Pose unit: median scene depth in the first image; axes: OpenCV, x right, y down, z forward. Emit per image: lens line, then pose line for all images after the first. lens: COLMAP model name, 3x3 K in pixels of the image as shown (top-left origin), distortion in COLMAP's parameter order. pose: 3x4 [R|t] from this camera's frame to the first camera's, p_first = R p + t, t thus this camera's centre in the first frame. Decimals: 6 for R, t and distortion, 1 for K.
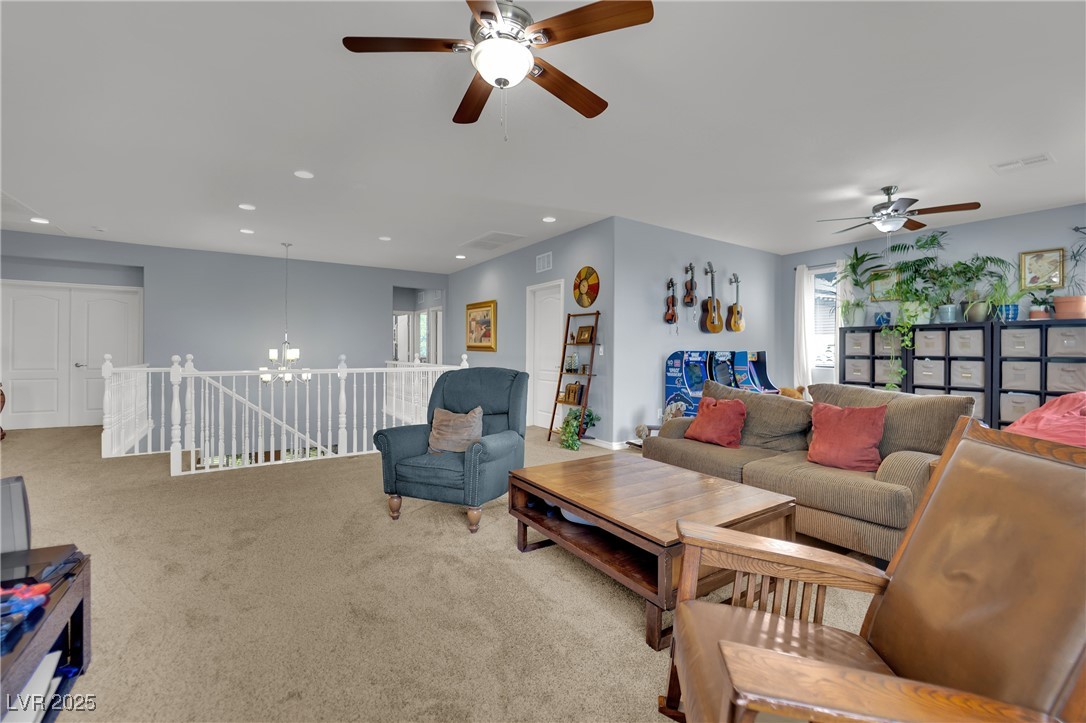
lens RADIAL K [[459.9, 0, 545.2], [0, 459.9, 354.8], [0, 0, 1]] dist [-0.003205, -0.000360]
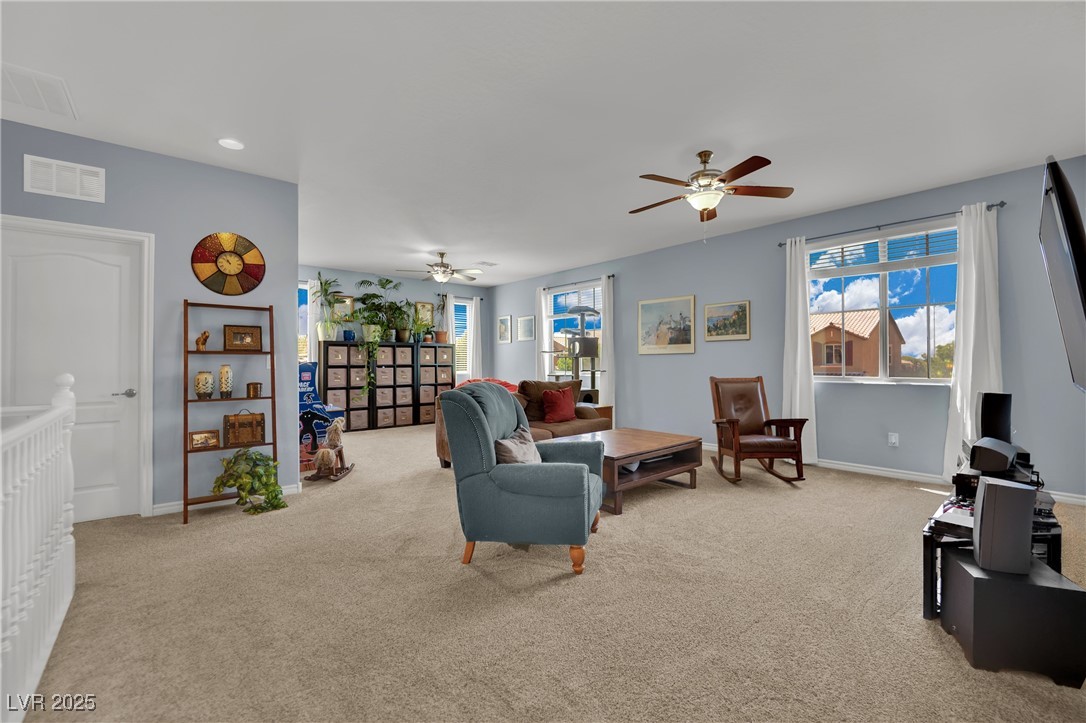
lens RADIAL K [[459.9, 0, 545.2], [0, 459.9, 354.8], [0, 0, 1]] dist [-0.003205, -0.000360]
pose [[-0.111693, 0.009963, 0.993693, -0.619719], [0.012070, 0.999890, -0.008669, -0.009600], [-0.993669, 0.011025, -0.111801, 0.651832]]
